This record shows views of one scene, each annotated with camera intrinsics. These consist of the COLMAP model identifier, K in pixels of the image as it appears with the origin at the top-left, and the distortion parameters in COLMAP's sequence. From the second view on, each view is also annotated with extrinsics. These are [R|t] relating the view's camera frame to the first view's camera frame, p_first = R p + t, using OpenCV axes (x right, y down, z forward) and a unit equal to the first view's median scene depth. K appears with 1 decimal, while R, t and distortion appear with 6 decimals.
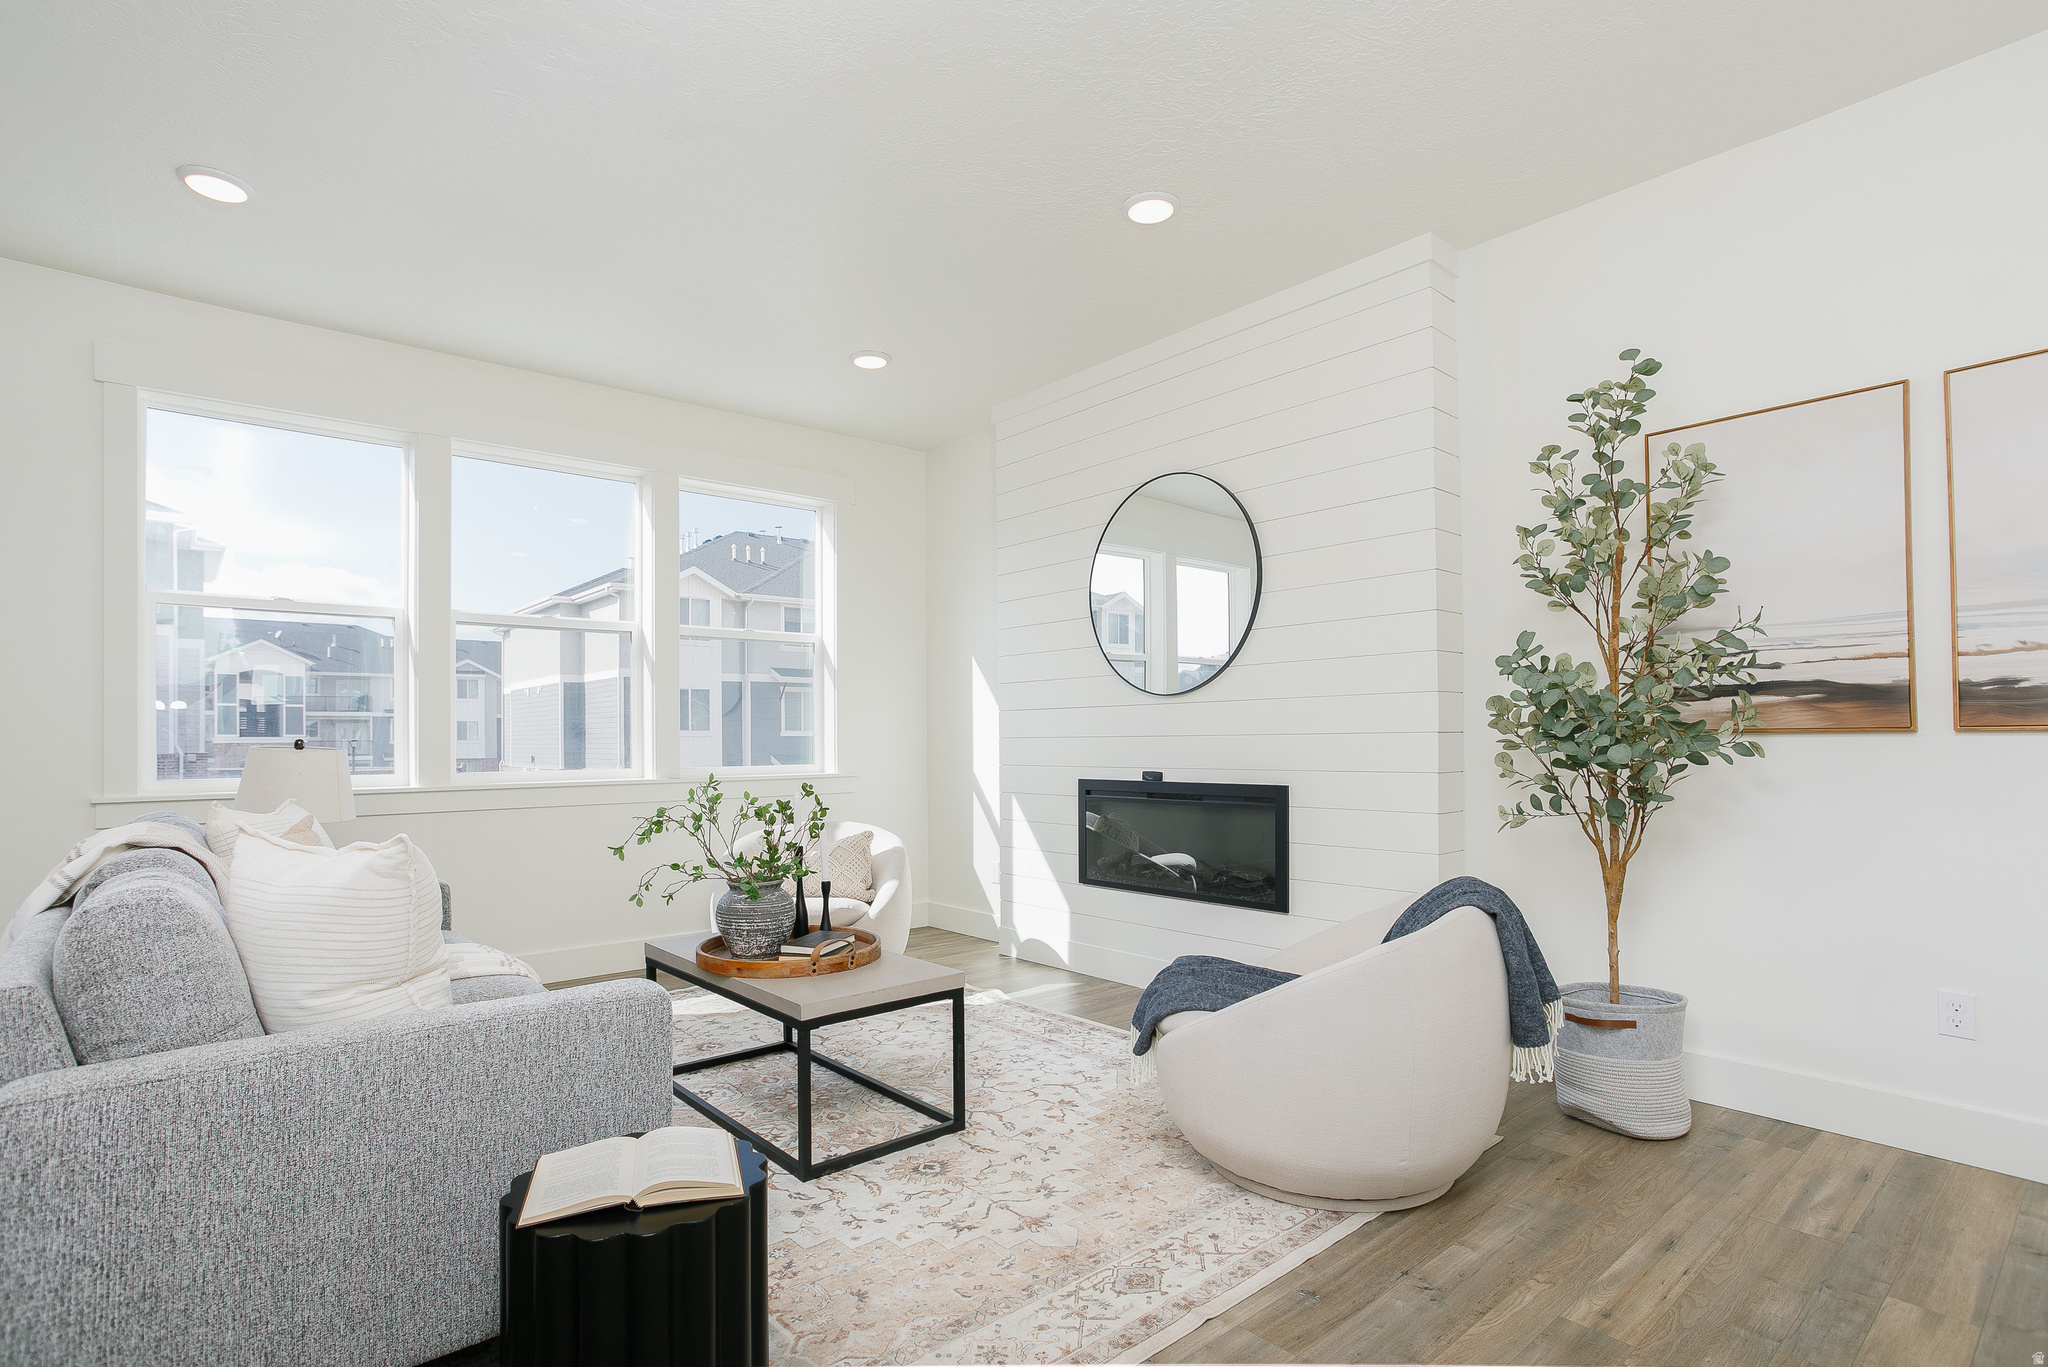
lens RADIAL K [[1005.4, 0, 1022.6], [0, 1005.4, 723.9], [0, 0, 1]] dist [-0.000650, 0.000001]
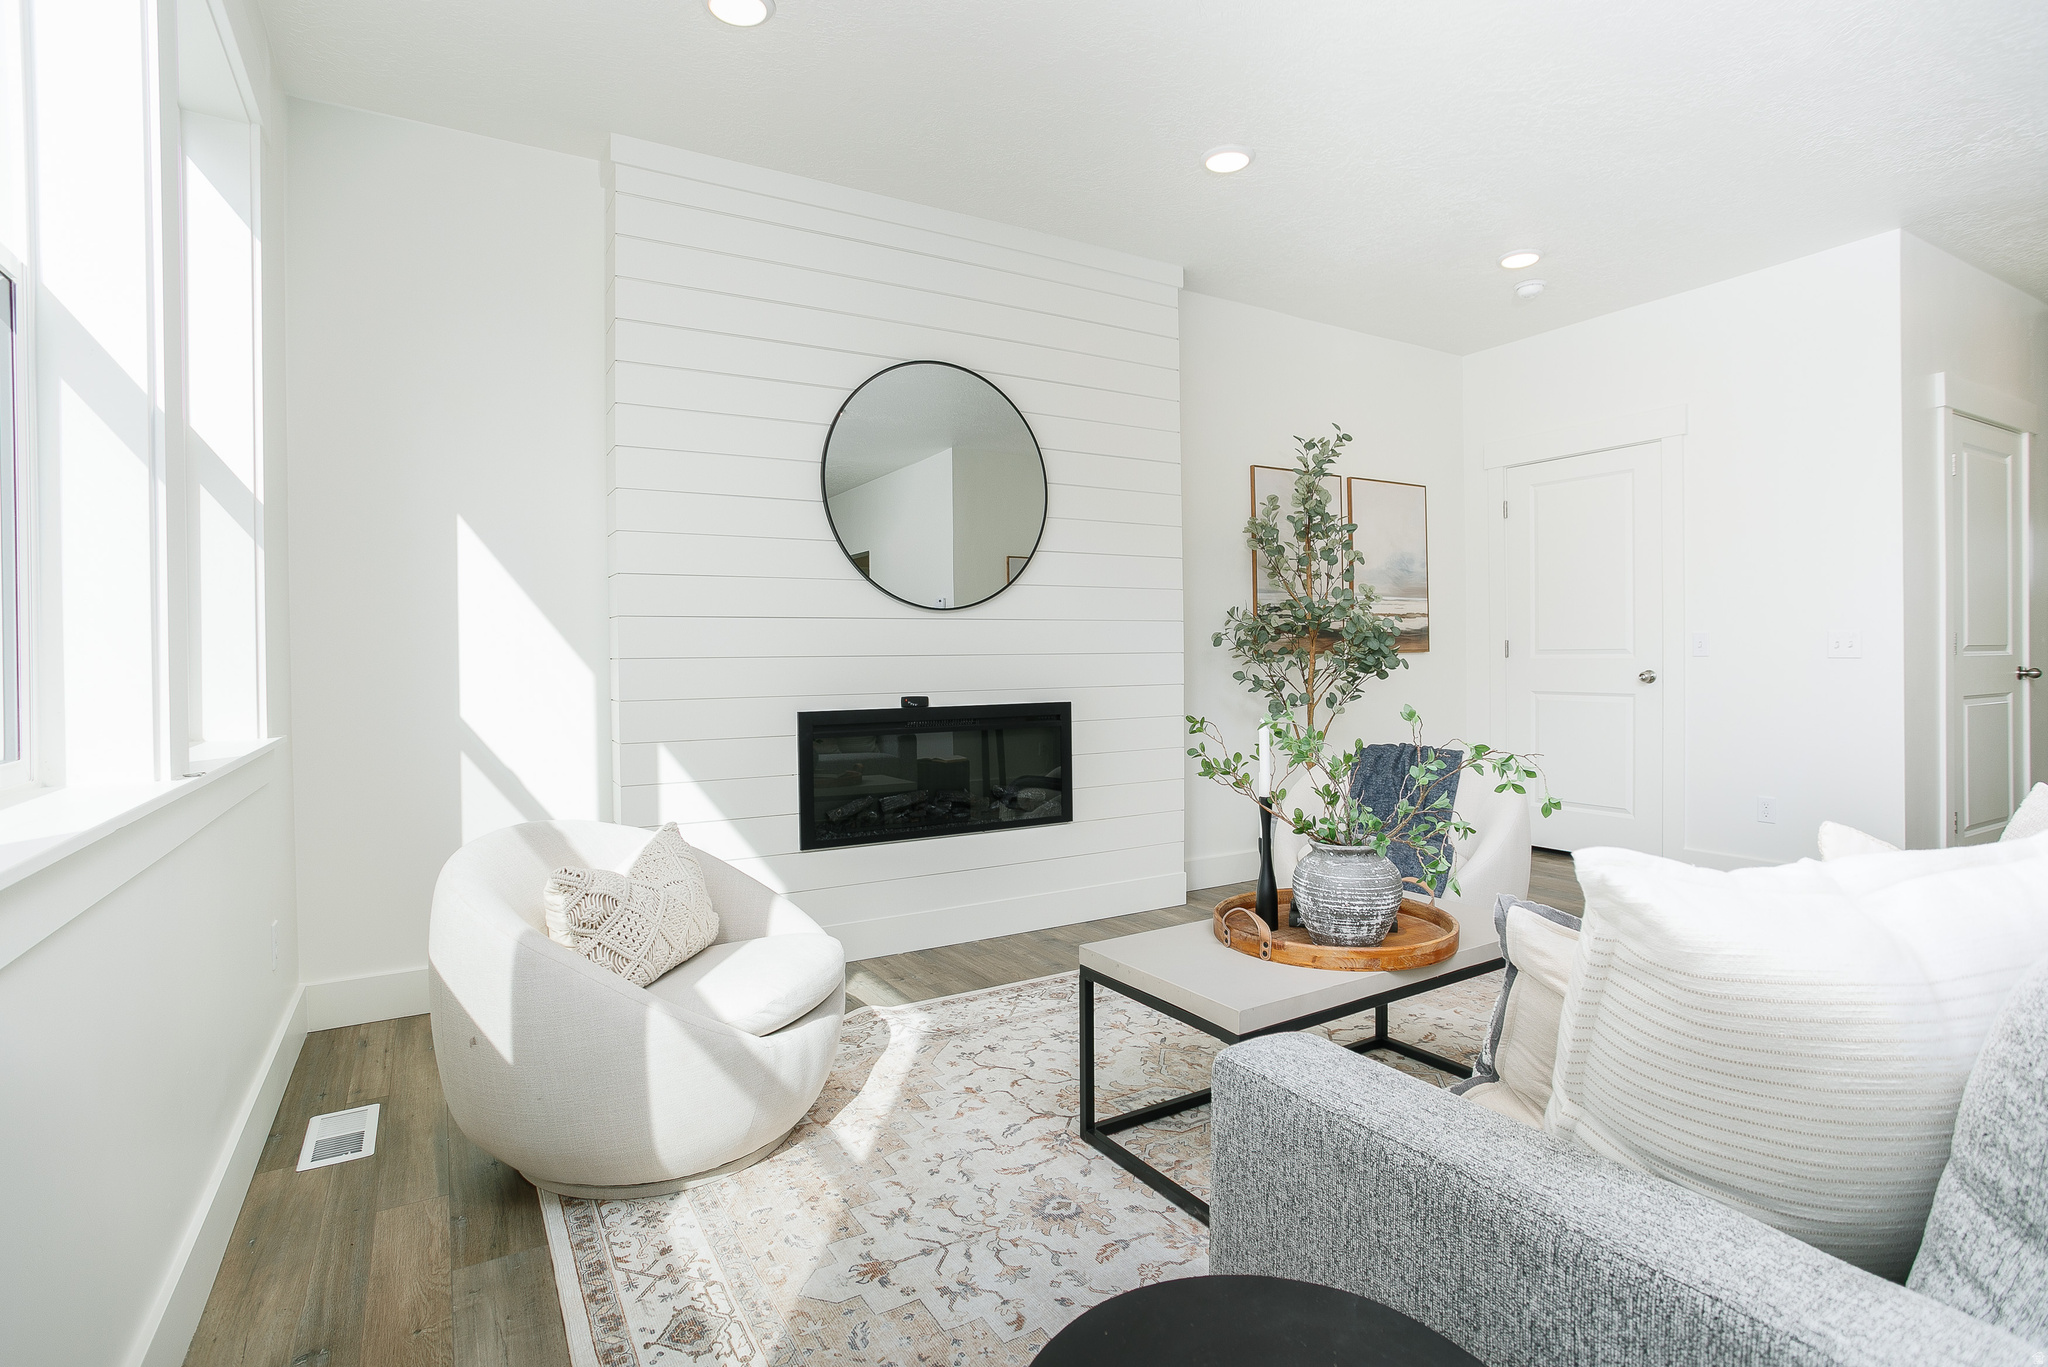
lens RADIAL K [[1008.5, 0, 1027.1], [0, 1008.5, 652.2], [0, 0, 1]] dist [-0.000134, 0.000223]
pose [[0.176093, 0.005301, 0.984359, -0.709158], [-0.007913, 0.999961, -0.003969, 0.011795], [-0.984342, -0.007090, 0.176128, 0.751543]]
